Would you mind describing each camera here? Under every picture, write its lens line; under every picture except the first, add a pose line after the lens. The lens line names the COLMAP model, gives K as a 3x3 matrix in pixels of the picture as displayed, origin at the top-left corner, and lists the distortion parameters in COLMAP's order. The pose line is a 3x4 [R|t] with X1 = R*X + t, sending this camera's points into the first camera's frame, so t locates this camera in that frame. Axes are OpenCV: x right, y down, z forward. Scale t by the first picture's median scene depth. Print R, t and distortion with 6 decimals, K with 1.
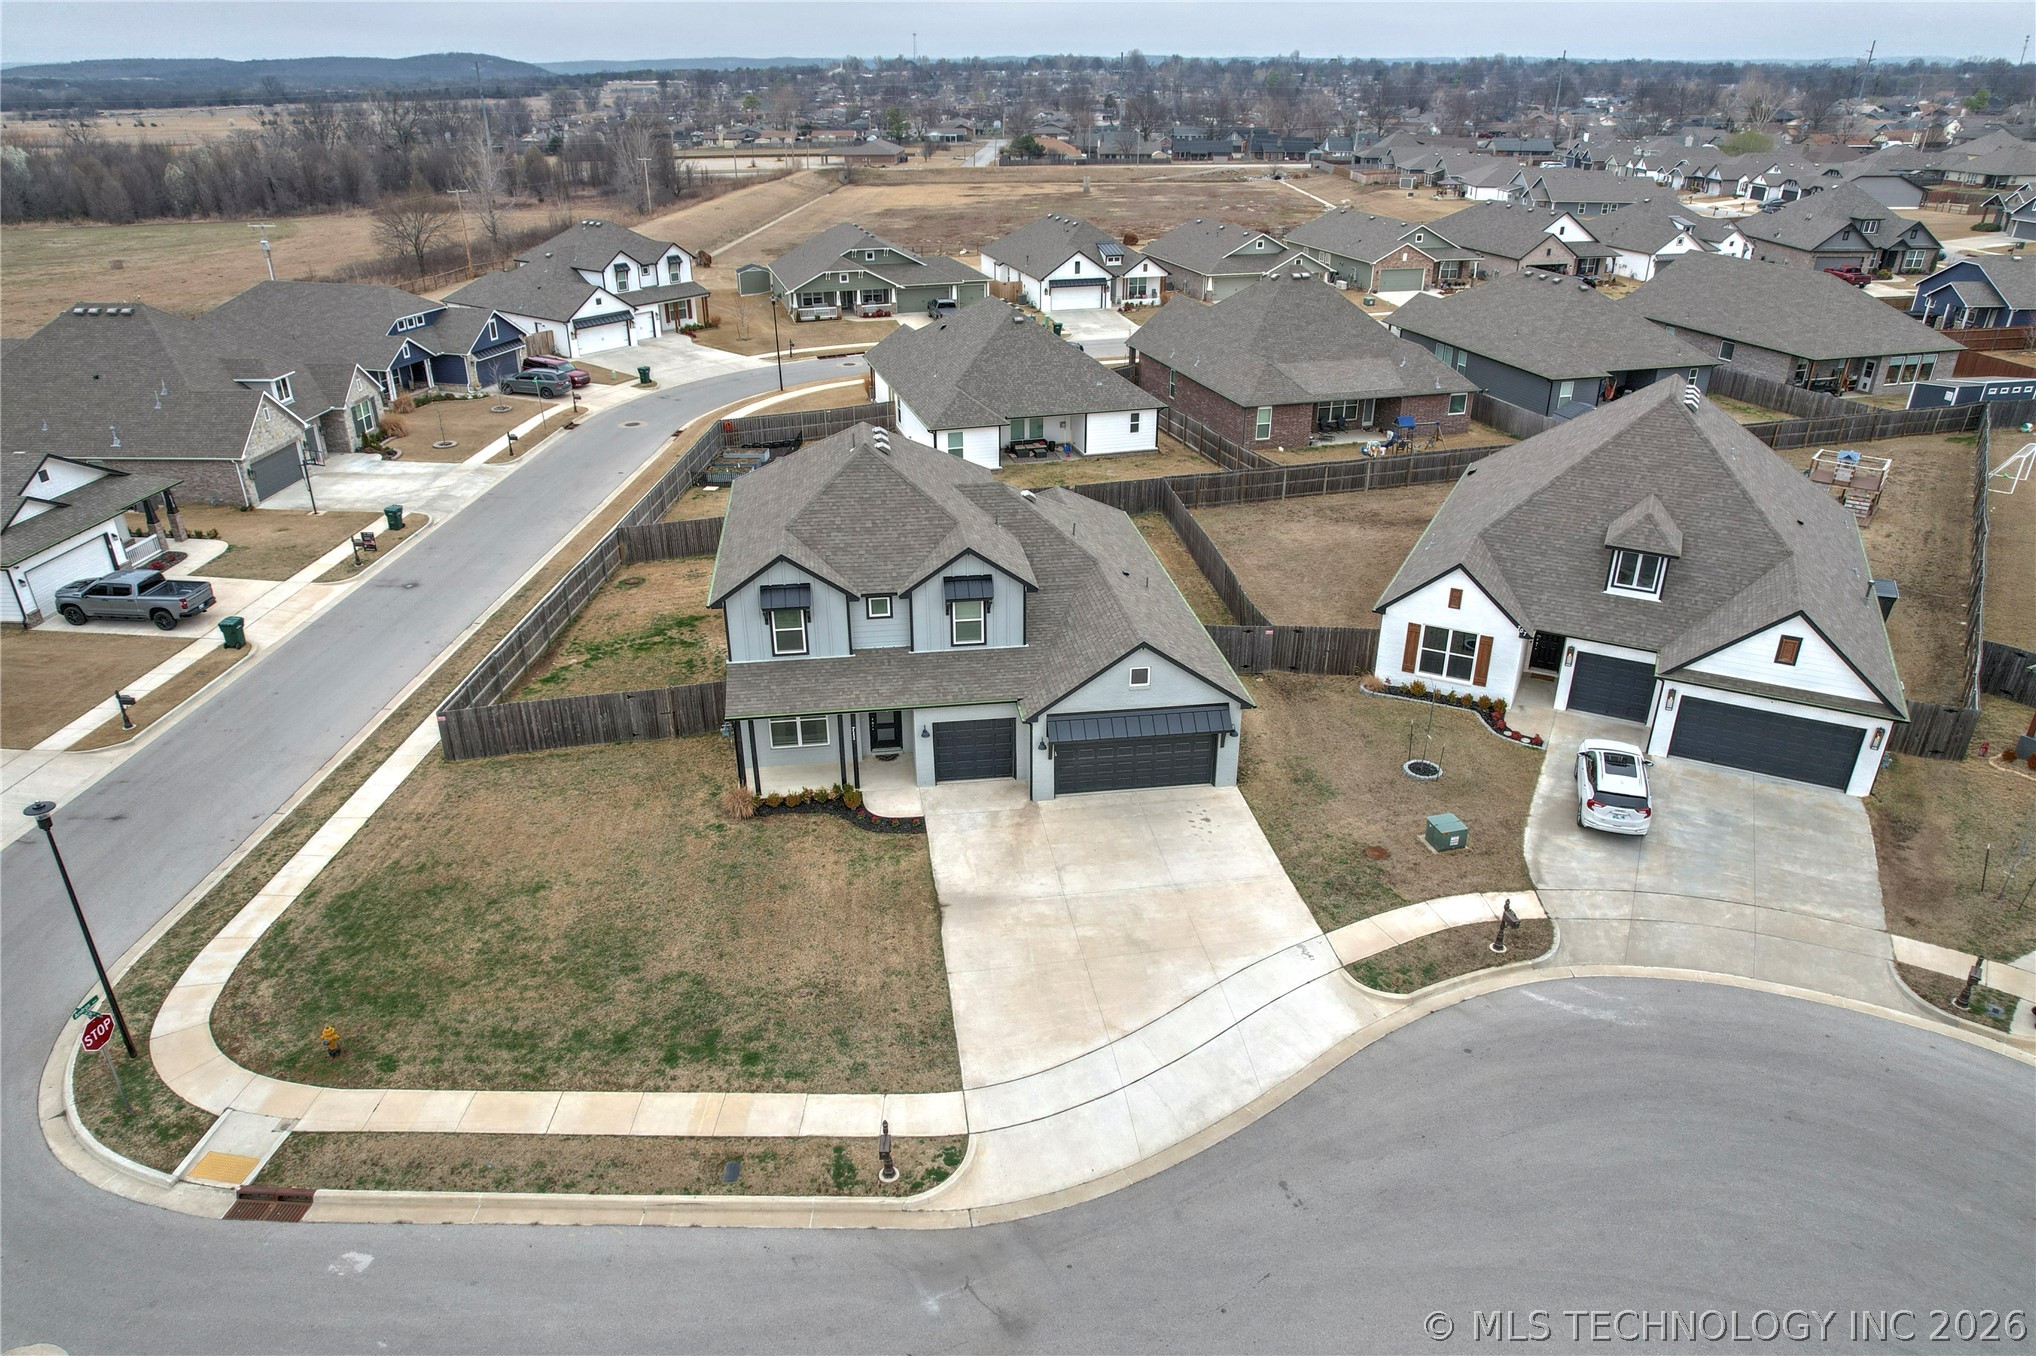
lens RADIAL K [[1306.0, 0, 1015.8], [0, 1306.0, 680.7], [0, 0, 1]] dist [-0.075904, 0.066009]
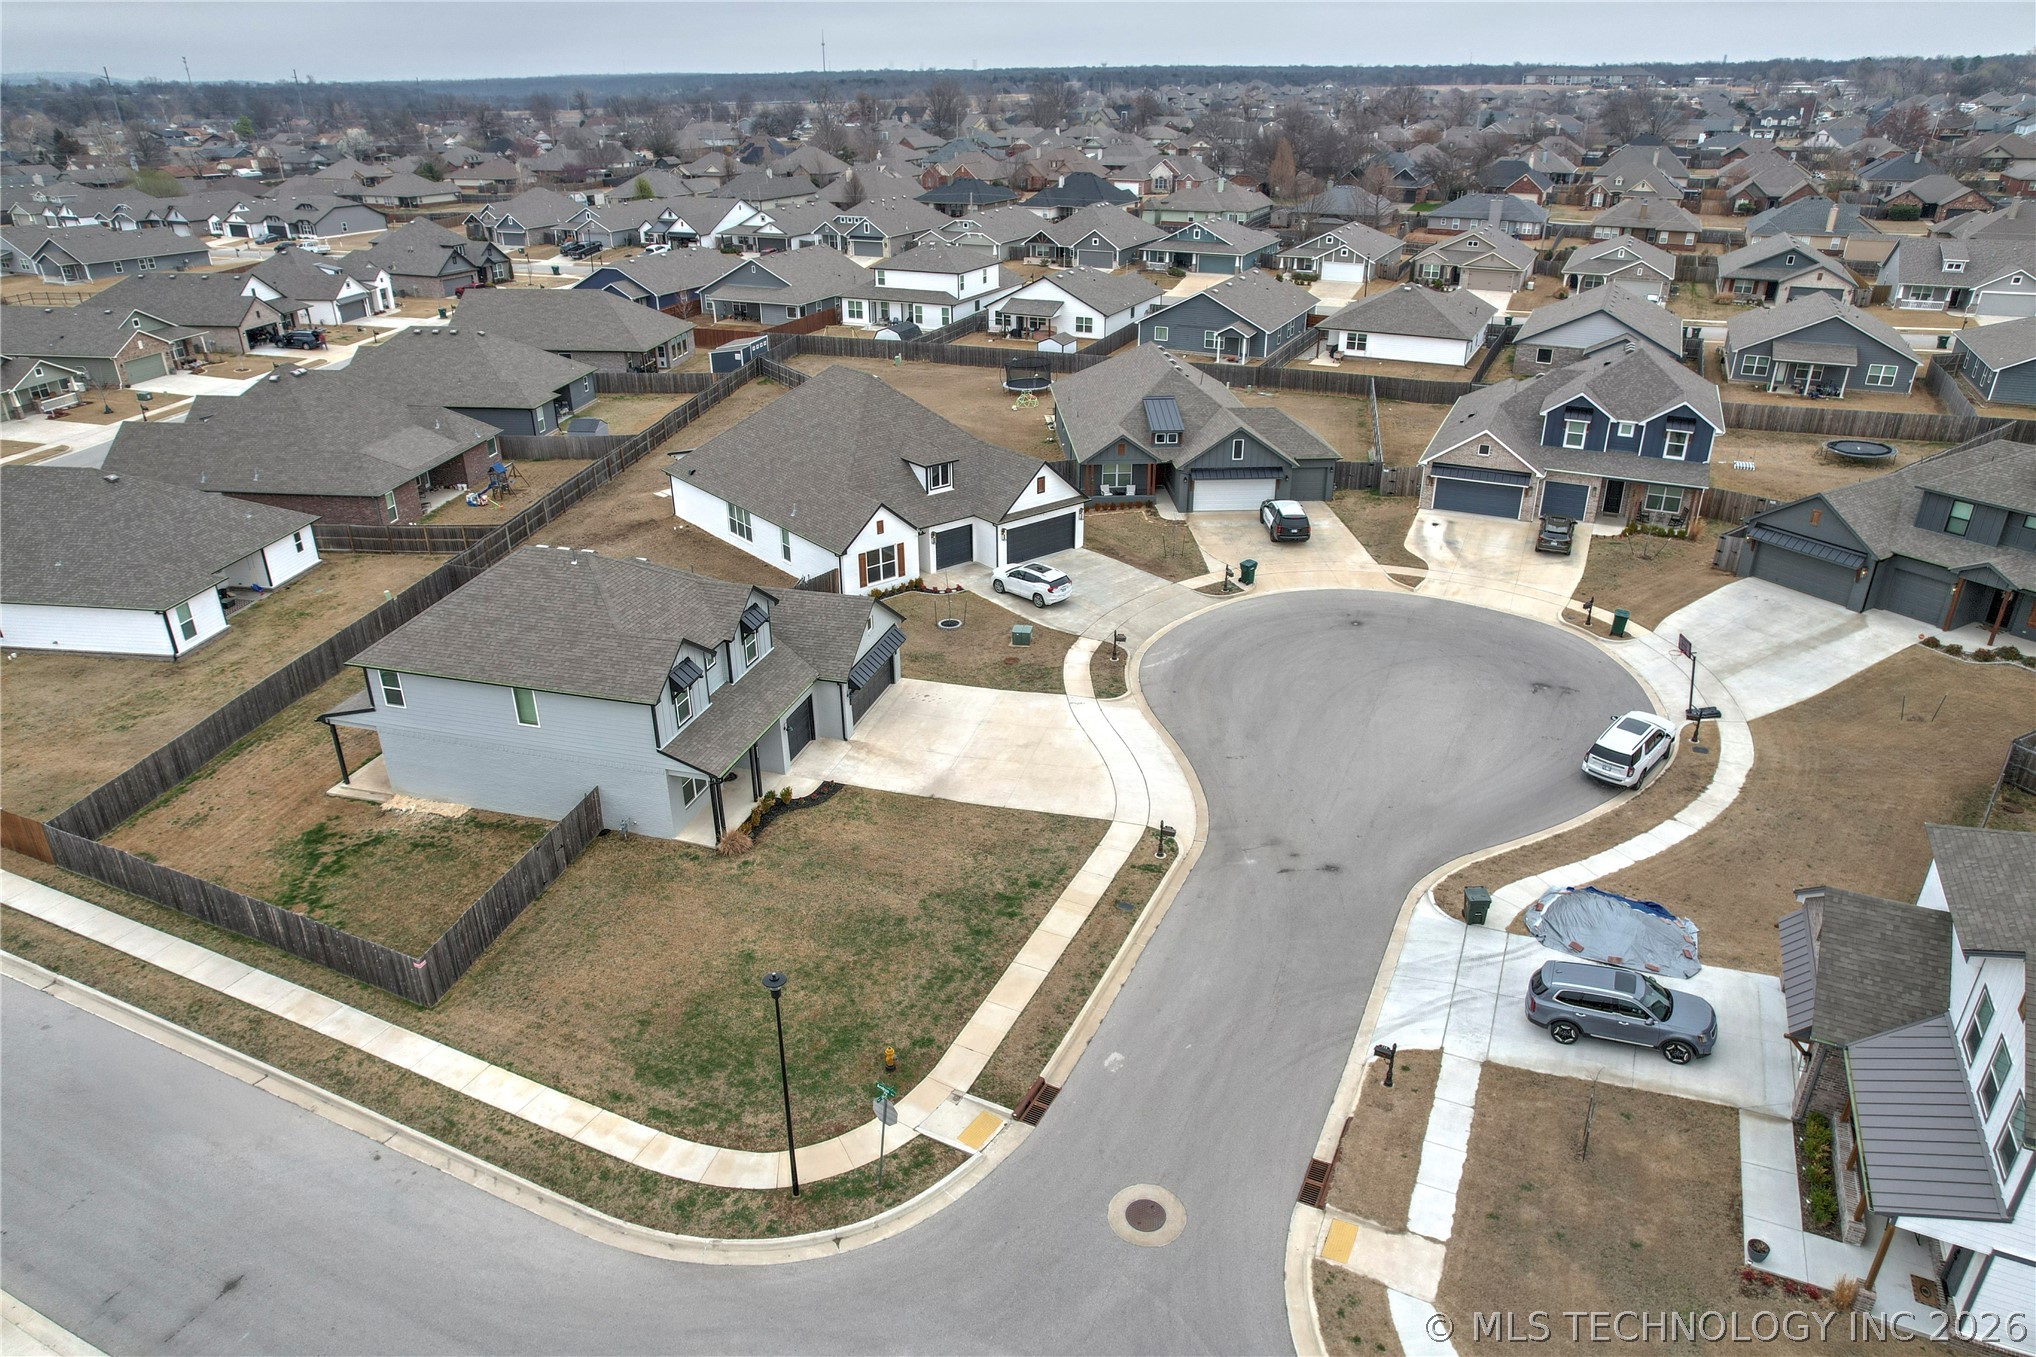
lens RADIAL K [[1306.0, 0, 1015.8], [0, 1306.0, 681.2], [0, 0, 1]] dist [-0.075904, 0.066009]
pose [[0.398866, -0.390894, 0.829523, -0.816610], [0.398605, 0.888572, 0.227055, -0.162016], [-0.825845, 0.240088, 0.510233, 0.108712]]
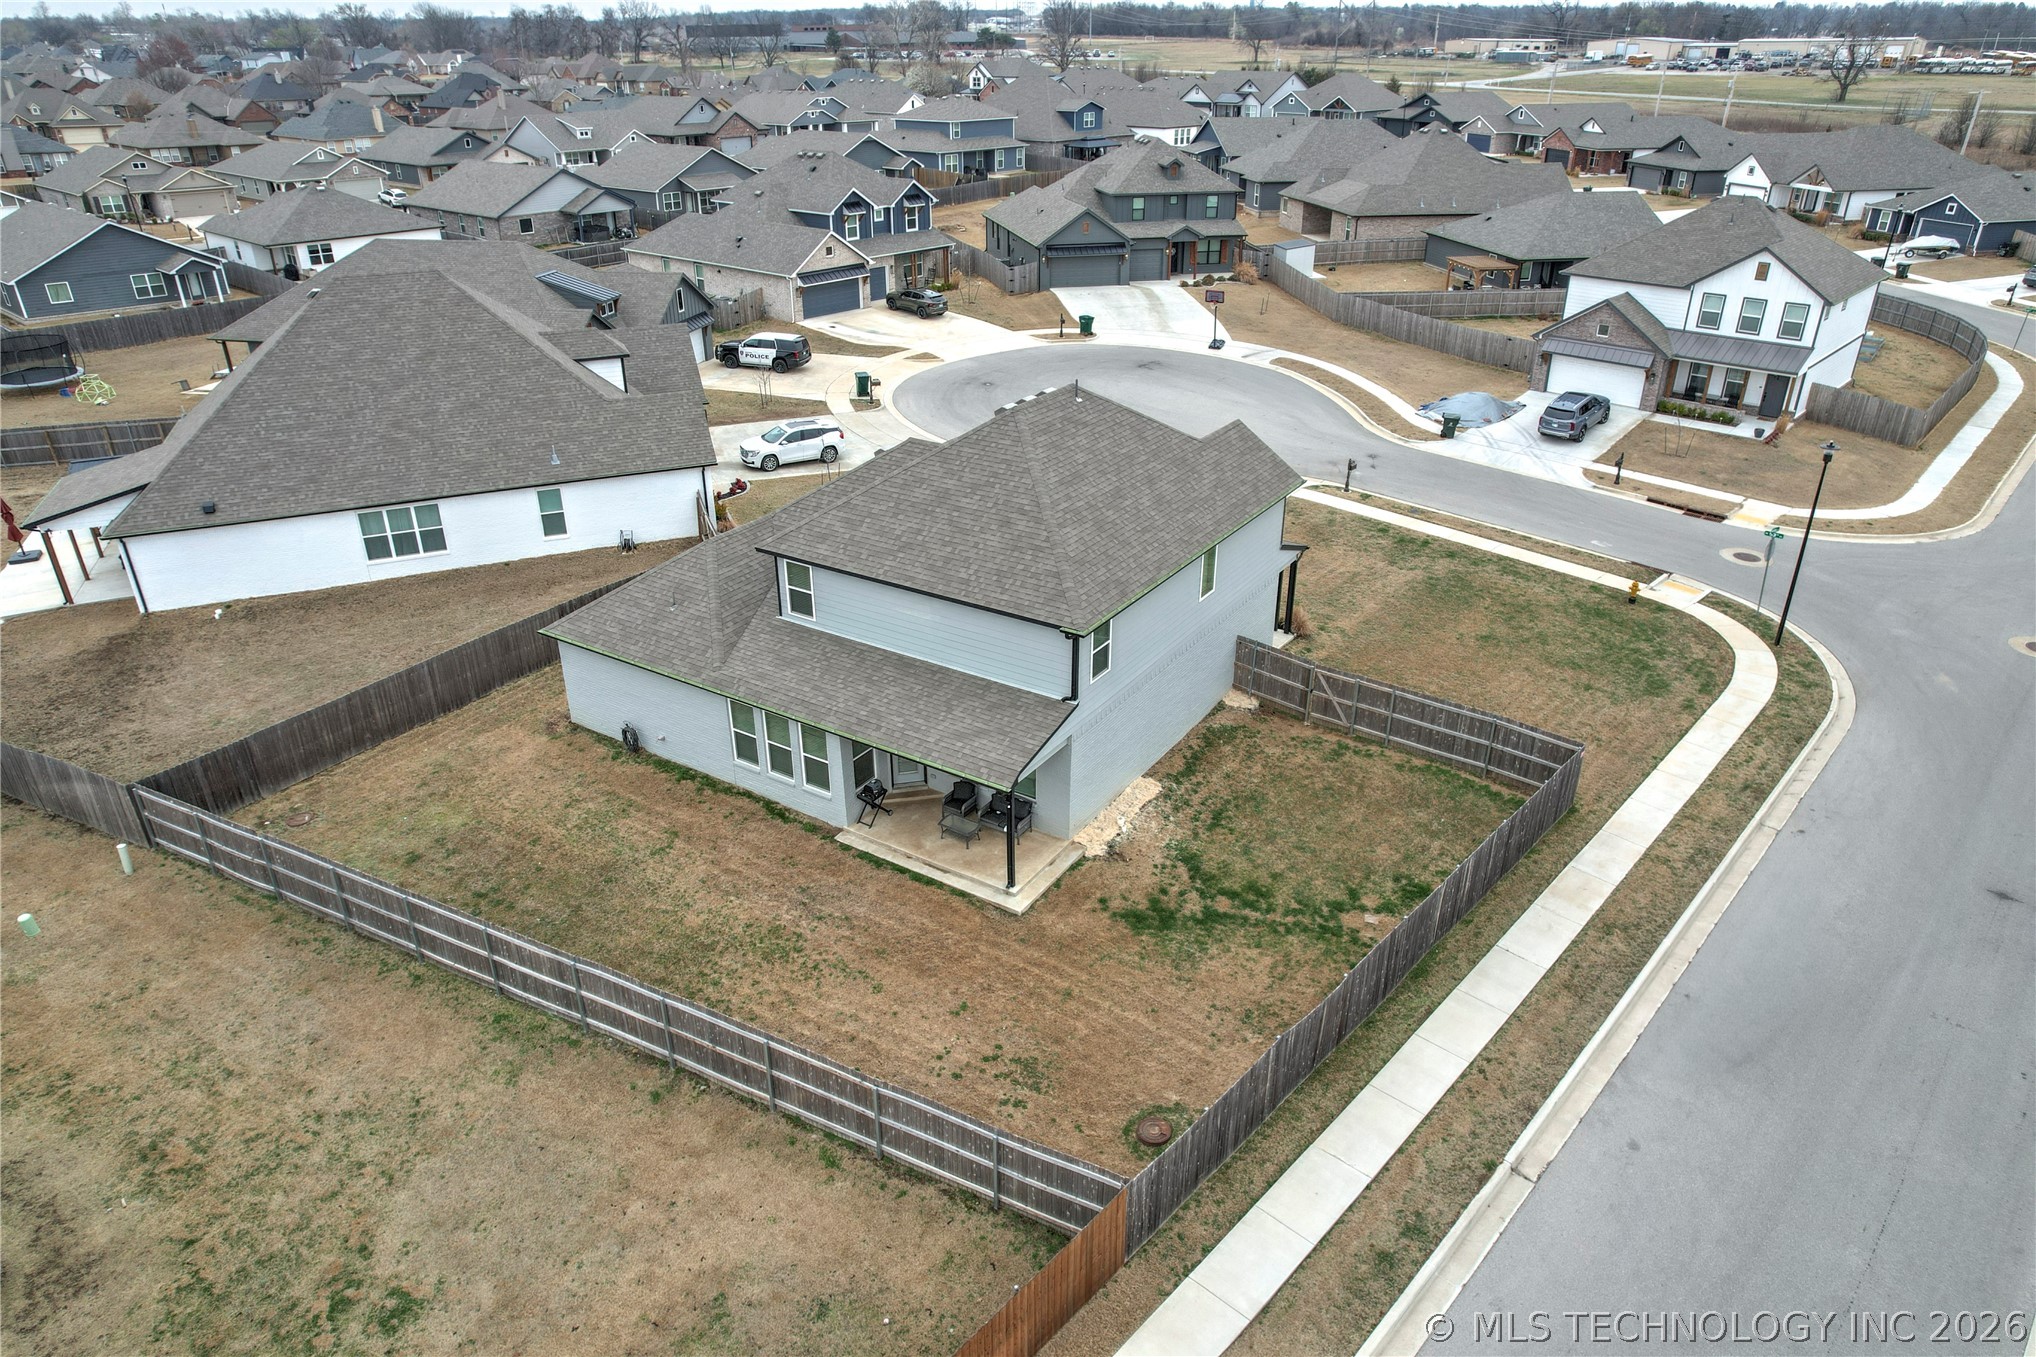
lens RADIAL K [[1306.0, 0, 1015.8], [0, 1306.0, 681.2], [0, 0, 1]] dist [-0.075904, 0.066009]
pose [[-0.757569, -0.288177, 0.585699, -0.539403], [0.286791, 0.659090, 0.695235, -0.551913], [-0.586379, 0.694662, -0.416659, 1.277247]]
